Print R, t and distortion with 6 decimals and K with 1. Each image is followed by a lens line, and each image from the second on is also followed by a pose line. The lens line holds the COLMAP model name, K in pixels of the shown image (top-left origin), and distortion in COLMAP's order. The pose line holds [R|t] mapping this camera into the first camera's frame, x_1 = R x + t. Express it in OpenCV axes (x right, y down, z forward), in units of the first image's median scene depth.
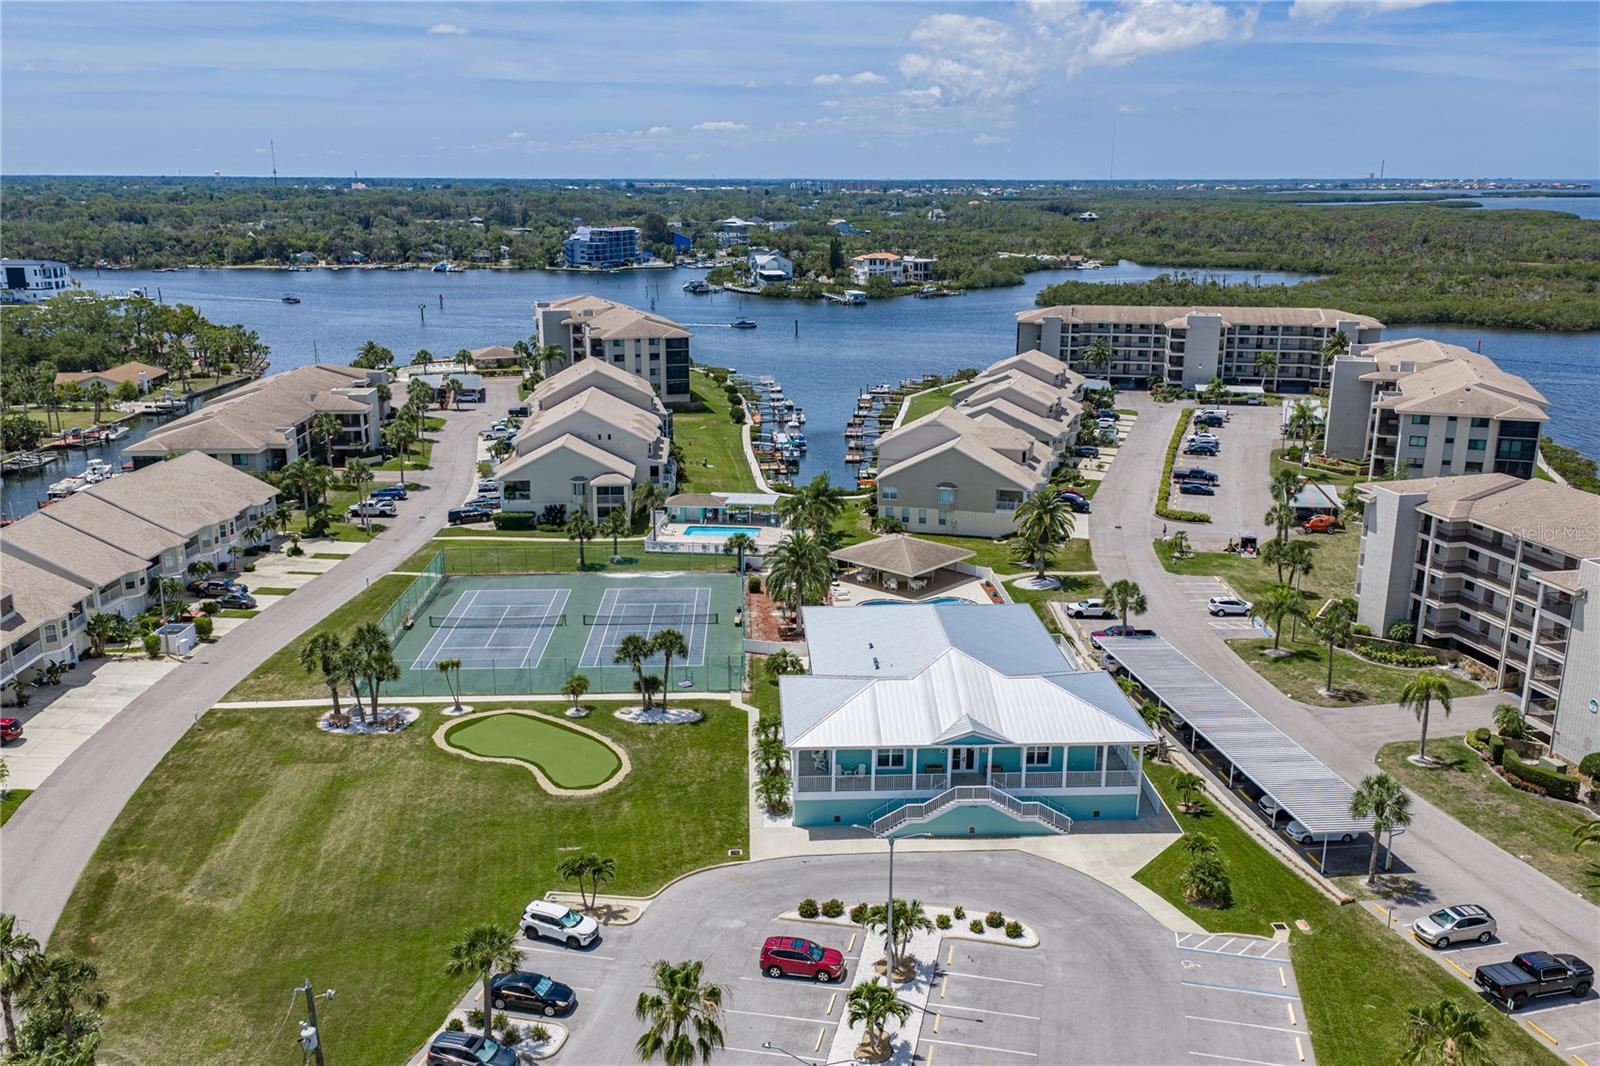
lens RADIAL K [[1328.3, 0, 794.4], [0, 1328.3, 577.5], [0, 0, 1]] dist [0.030661, -0.005550]
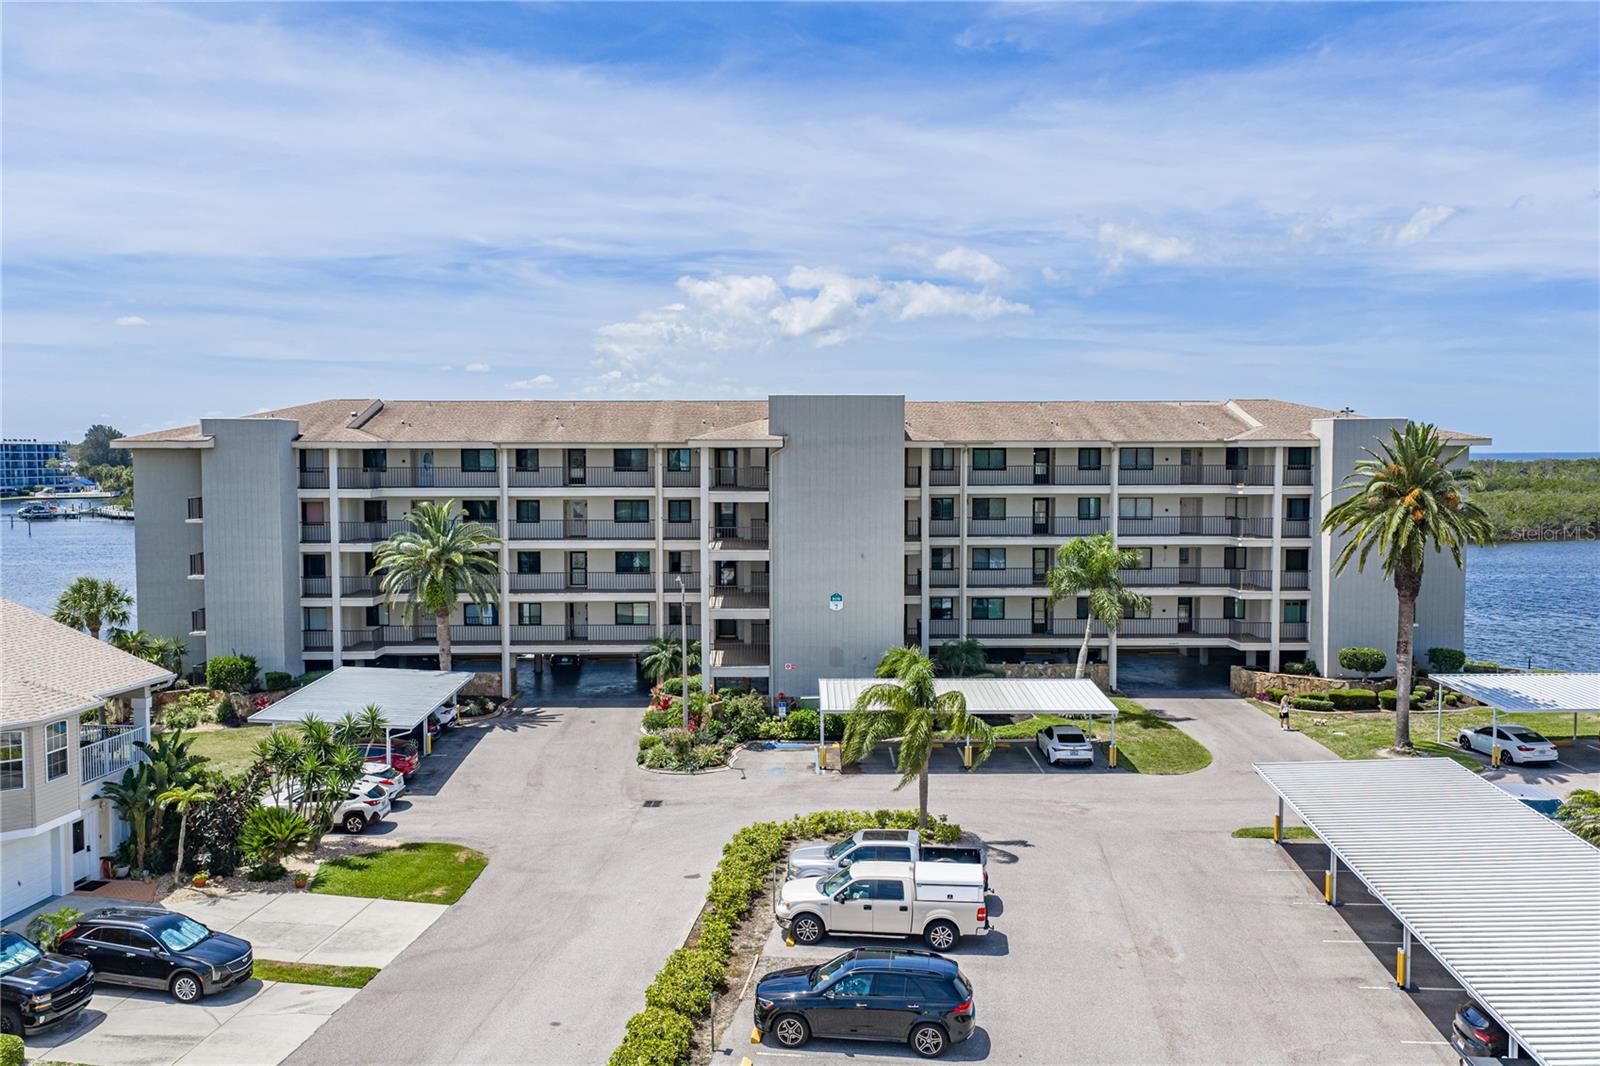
lens RADIAL K [[1328.3, 0, 800.8], [0, 1328.3, 560.1], [0, 0, 1]] dist [0.030661, -0.005550]
pose [[0.975138, -0.019719, 0.220717, 0.241135], [0.065675, 0.977001, -0.202869, -0.115417], [-0.211641, 0.212321, 0.954006, 0.757625]]
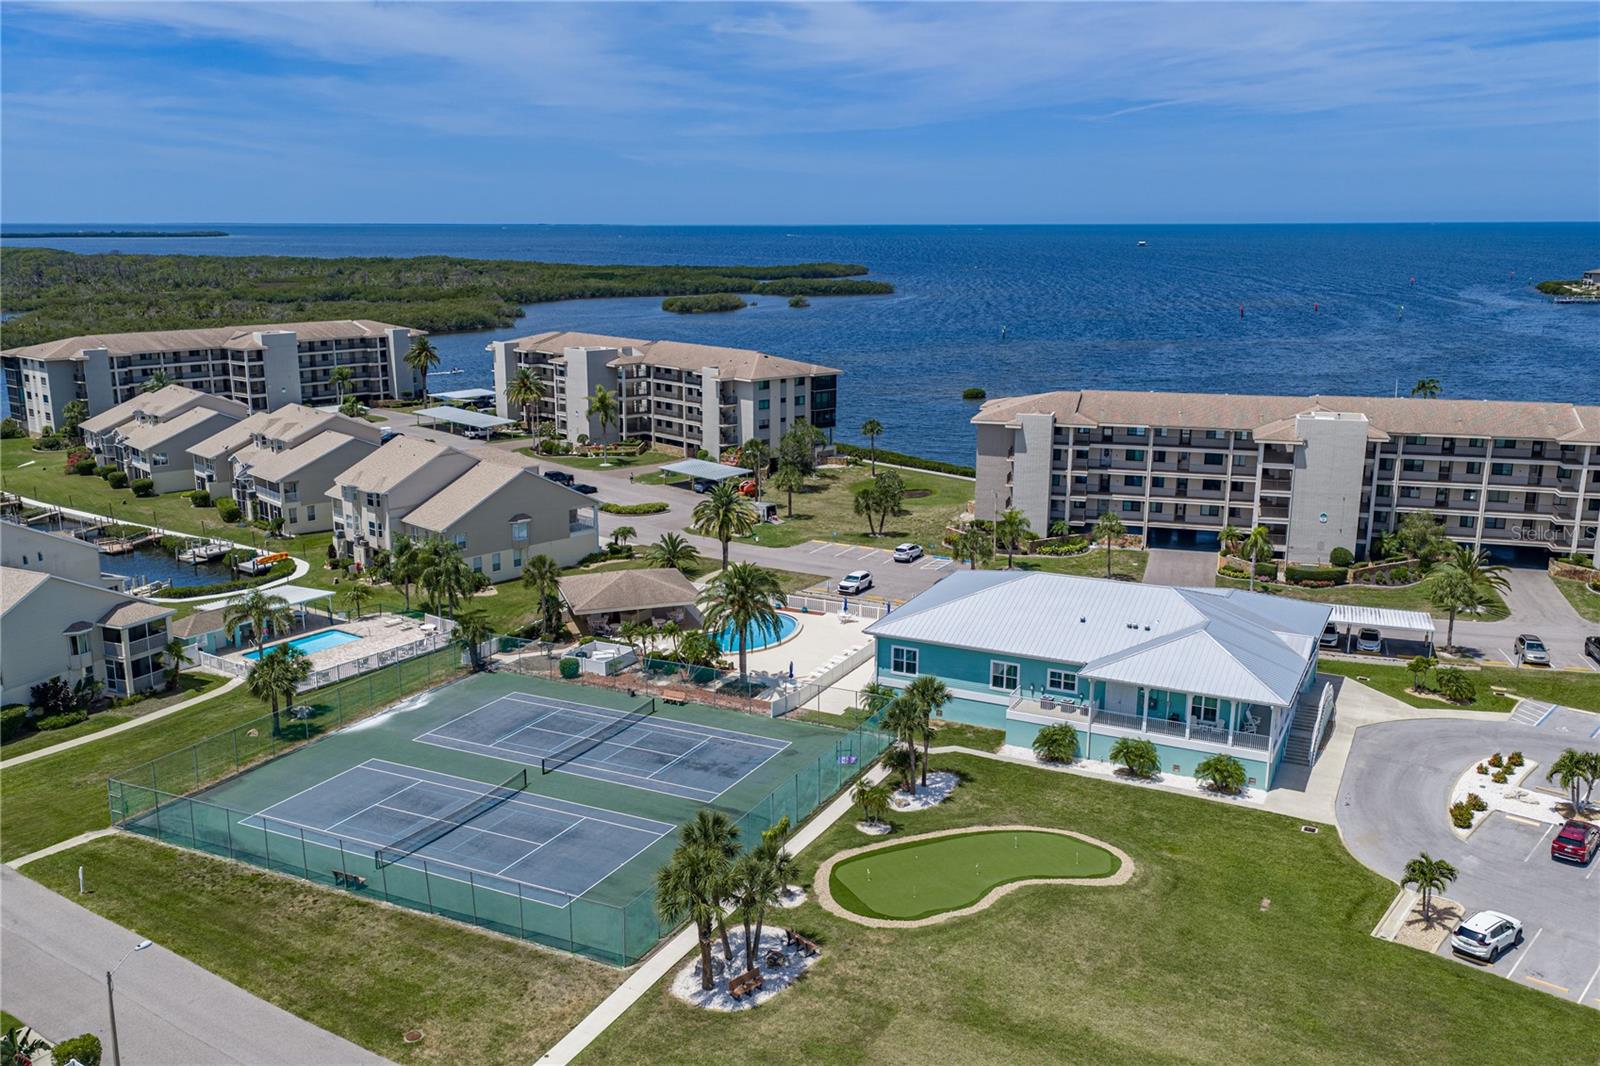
lens RADIAL K [[1328.3, 0, 799.6], [0, 1328.3, 613.3], [0, 0, 1]] dist [0.030661, -0.005550]
pose [[0.486660, -0.247891, 0.837682, -0.309486], [0.252870, 0.957818, 0.136535, -0.049132], [-0.836193, 0.145378, 0.528816, 0.255316]]
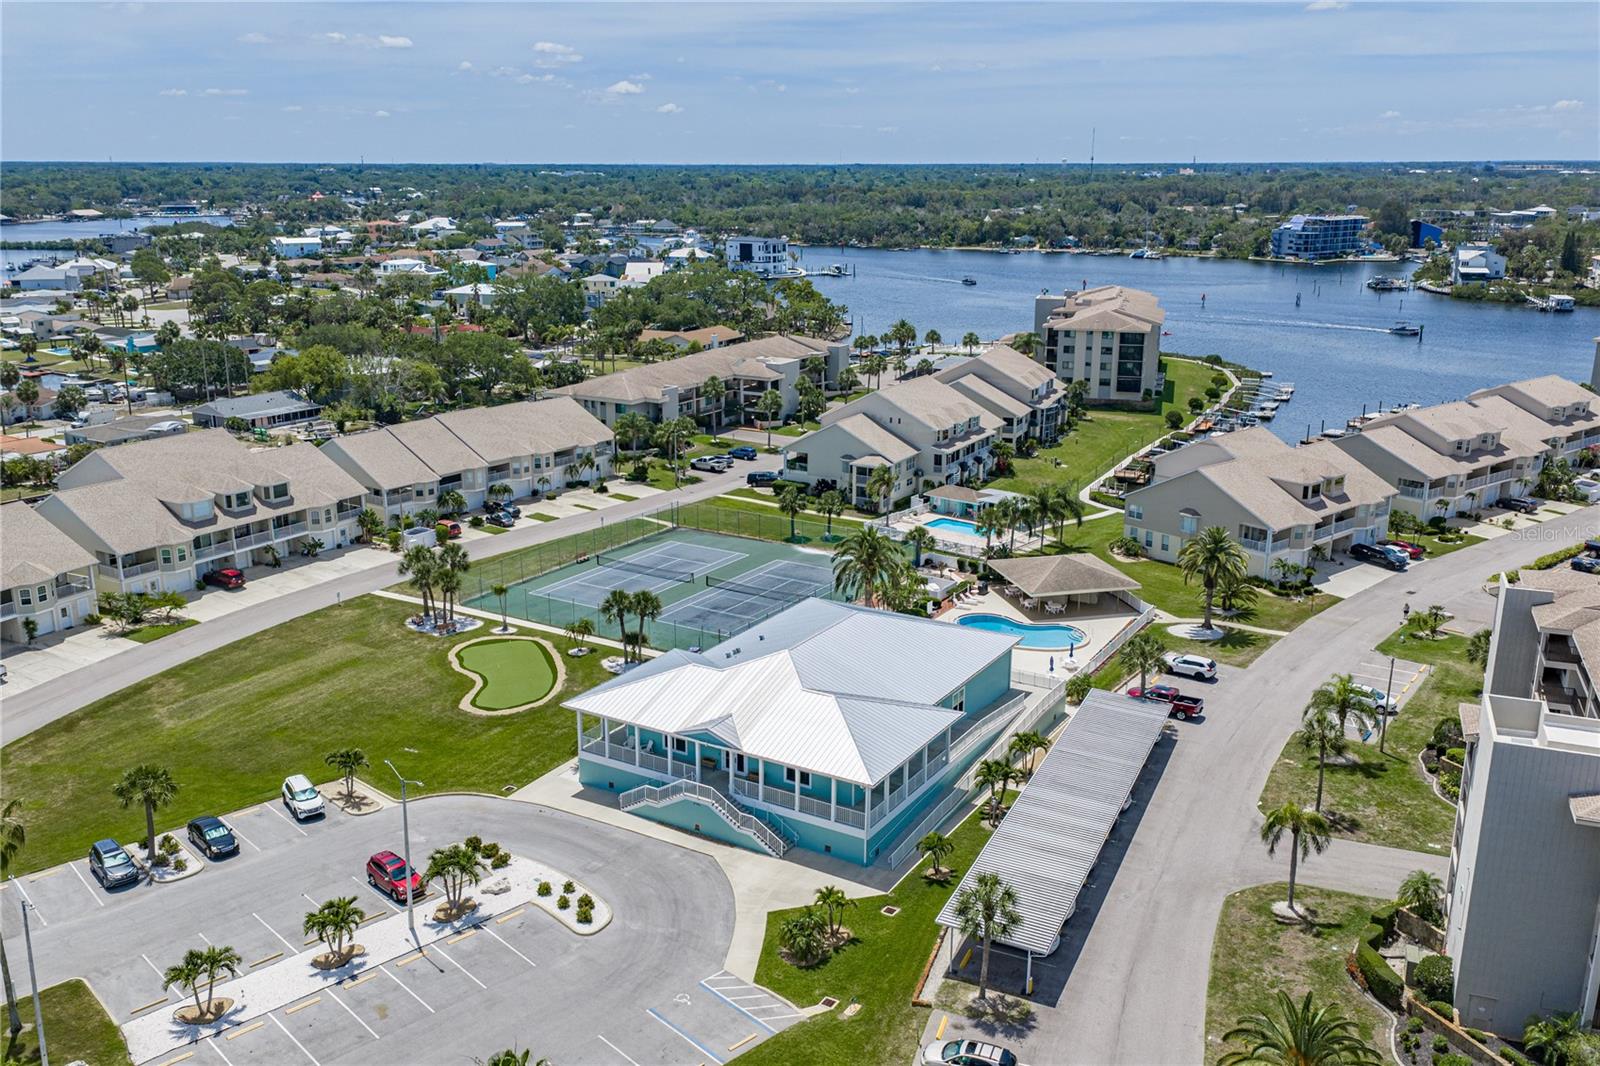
lens RADIAL K [[1328.3, 0, 791.2], [0, 1328.3, 591.1], [0, 0, 1]] dist [0.030661, -0.005550]
pose [[0.828302, 0.169800, -0.533932, 0.228382], [-0.159544, 0.984999, 0.065743, -0.019919], [0.537086, 0.030731, 0.842968, 0.064811]]
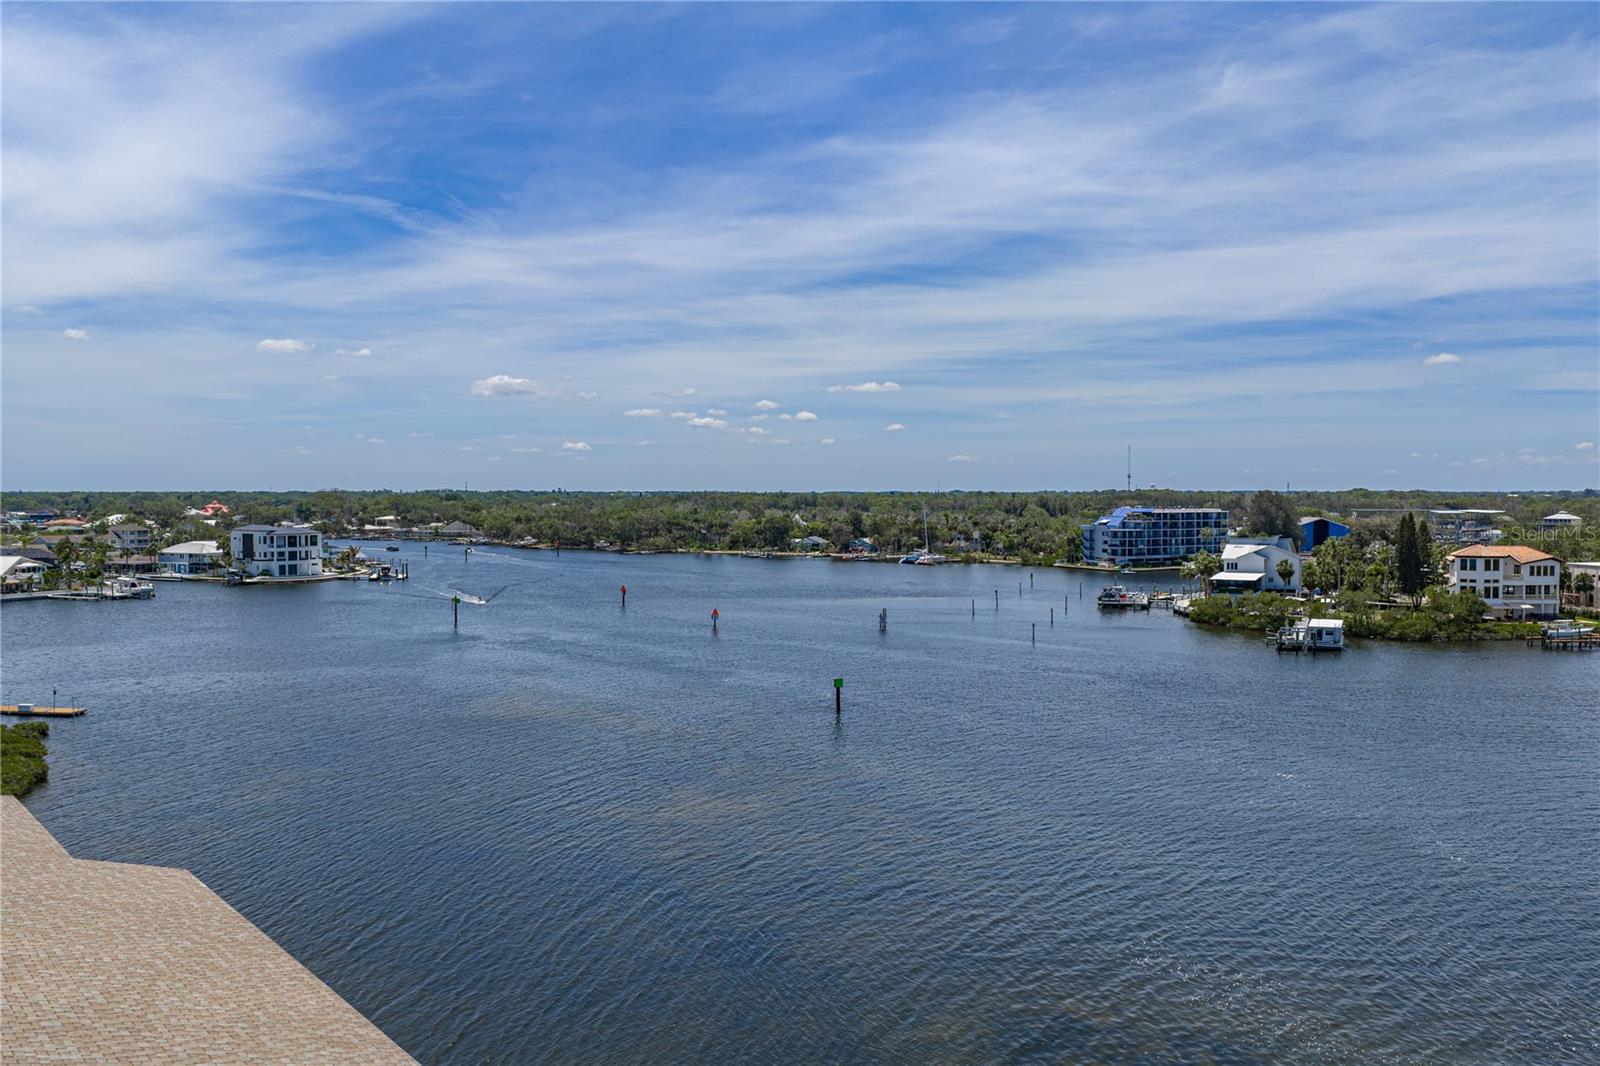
lens RADIAL K [[1328.3, 0, 790.7], [0, 1328.3, 517.8], [0, 0, 1]] dist [0.030661, -0.005550]
pose [[0.769372, 0.011130, -0.638705, 0.343495], [-0.182830, 0.961859, -0.203473, -0.229668], [0.612079, 0.273321, 0.742062, 1.013132]]
